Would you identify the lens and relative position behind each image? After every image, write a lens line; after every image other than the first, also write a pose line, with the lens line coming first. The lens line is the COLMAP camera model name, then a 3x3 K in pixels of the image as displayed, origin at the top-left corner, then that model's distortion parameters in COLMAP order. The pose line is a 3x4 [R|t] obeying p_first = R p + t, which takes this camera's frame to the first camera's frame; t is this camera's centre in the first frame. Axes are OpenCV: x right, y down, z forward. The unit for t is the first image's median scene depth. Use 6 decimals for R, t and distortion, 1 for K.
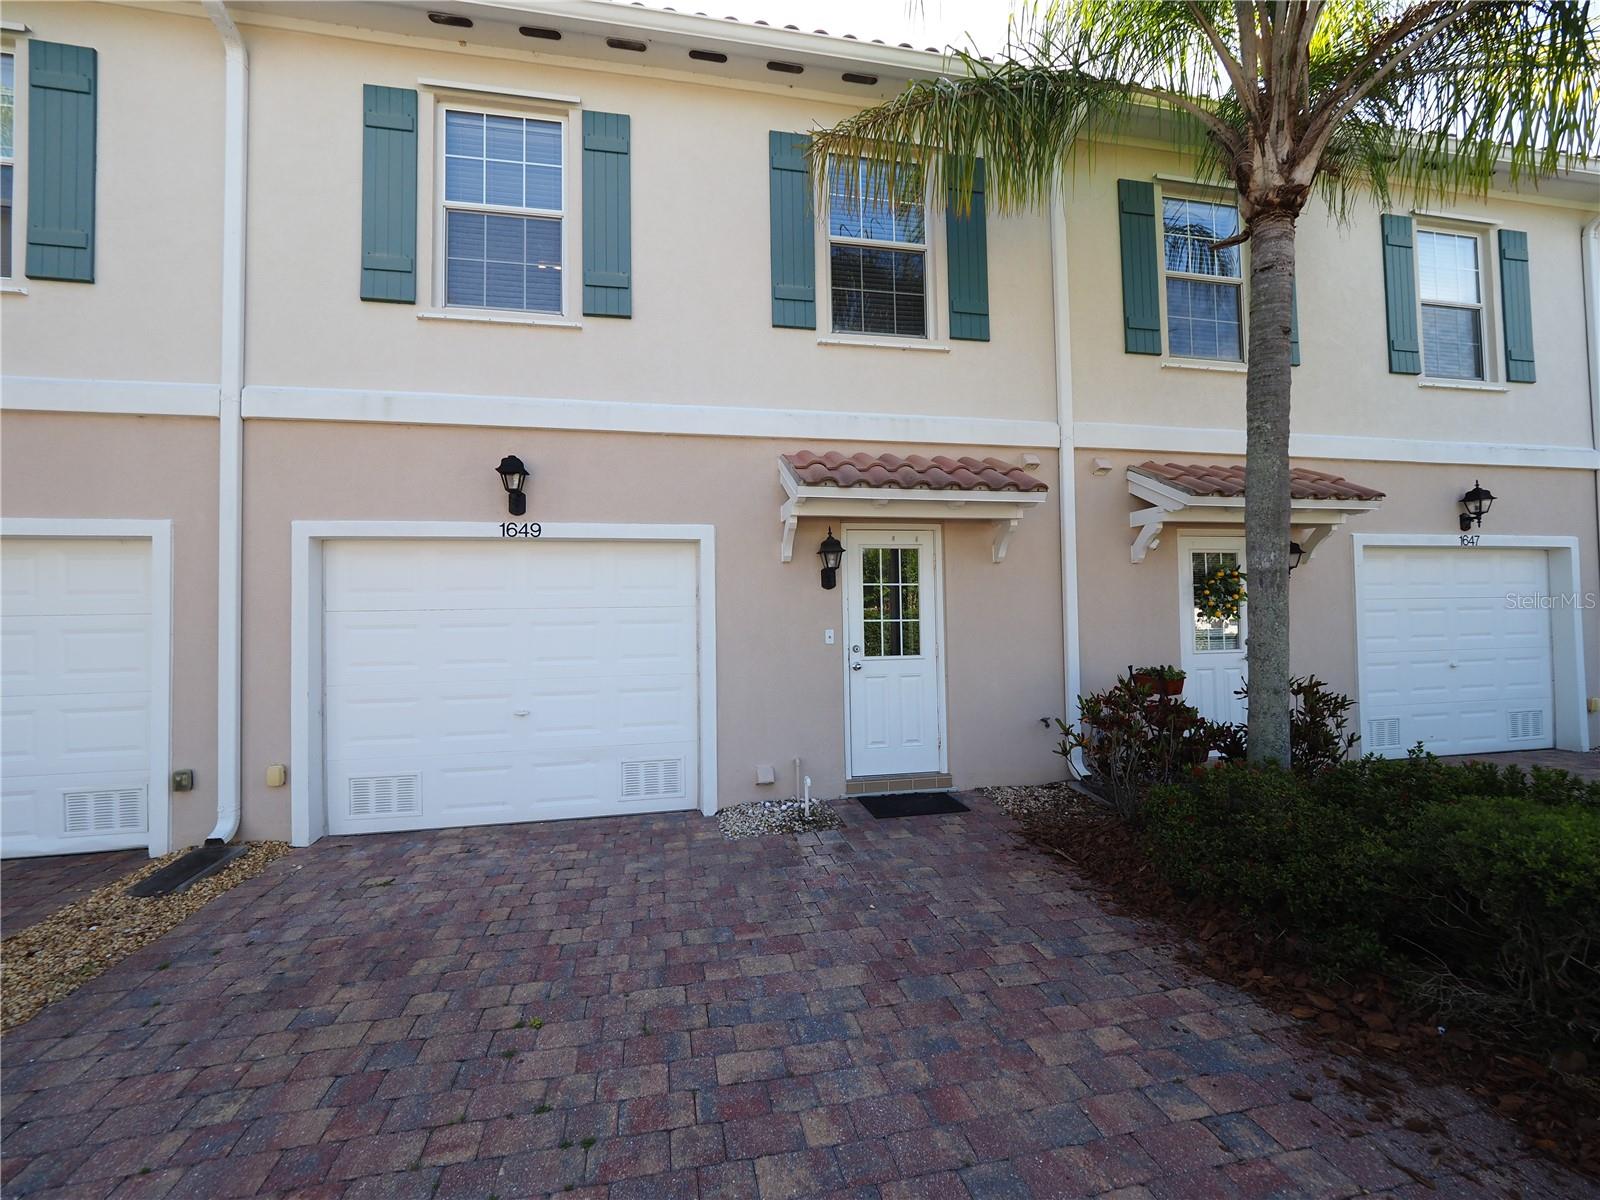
lens RADIAL K [[676.8, 0, 796.0], [0, 676.8, 602.6], [0, 0, 1]] dist [-0.006065, 0.000048]
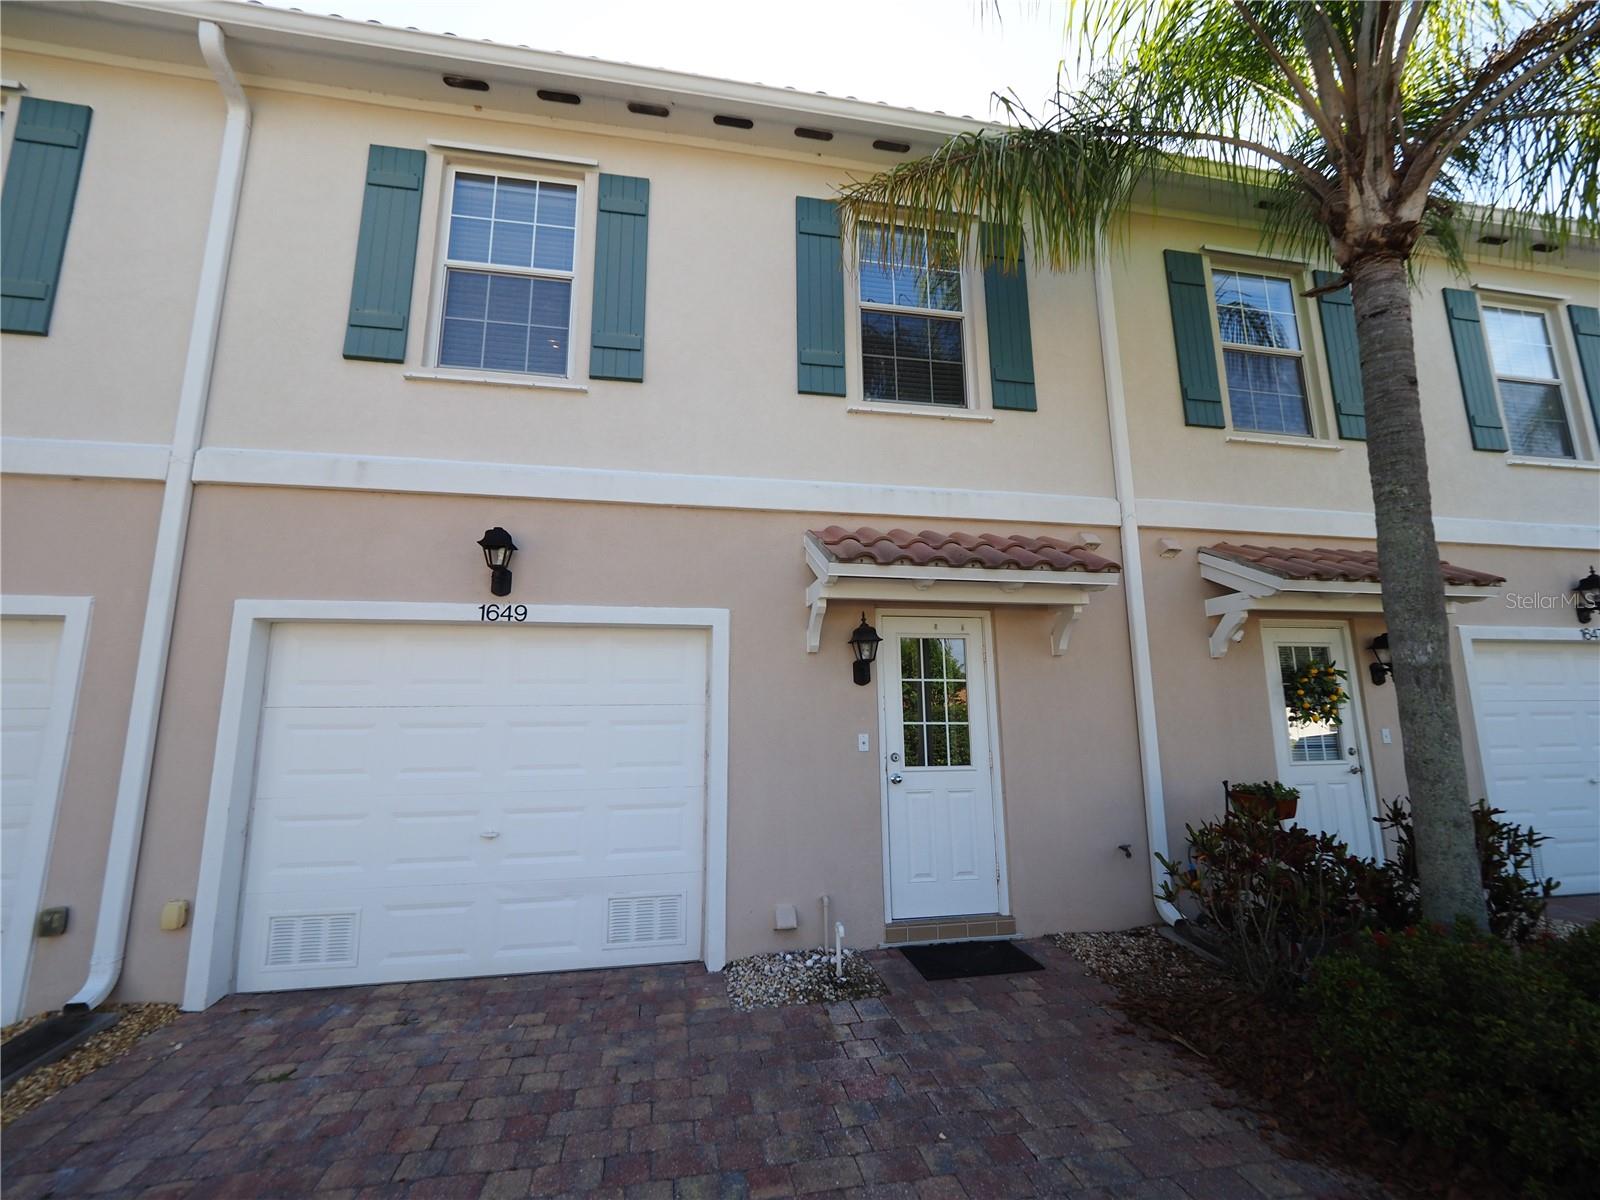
lens RADIAL K [[676.8, 0, 796.0], [0, 676.8, 602.6], [0, 0, 1]] dist [-0.006065, 0.000048]
pose [[0.999868, 0.005999, -0.015086, -0.024722], [-0.008054, 0.990108, -0.140077, -0.003695], [0.014096, 0.140180, 0.990026, 0.160155]]
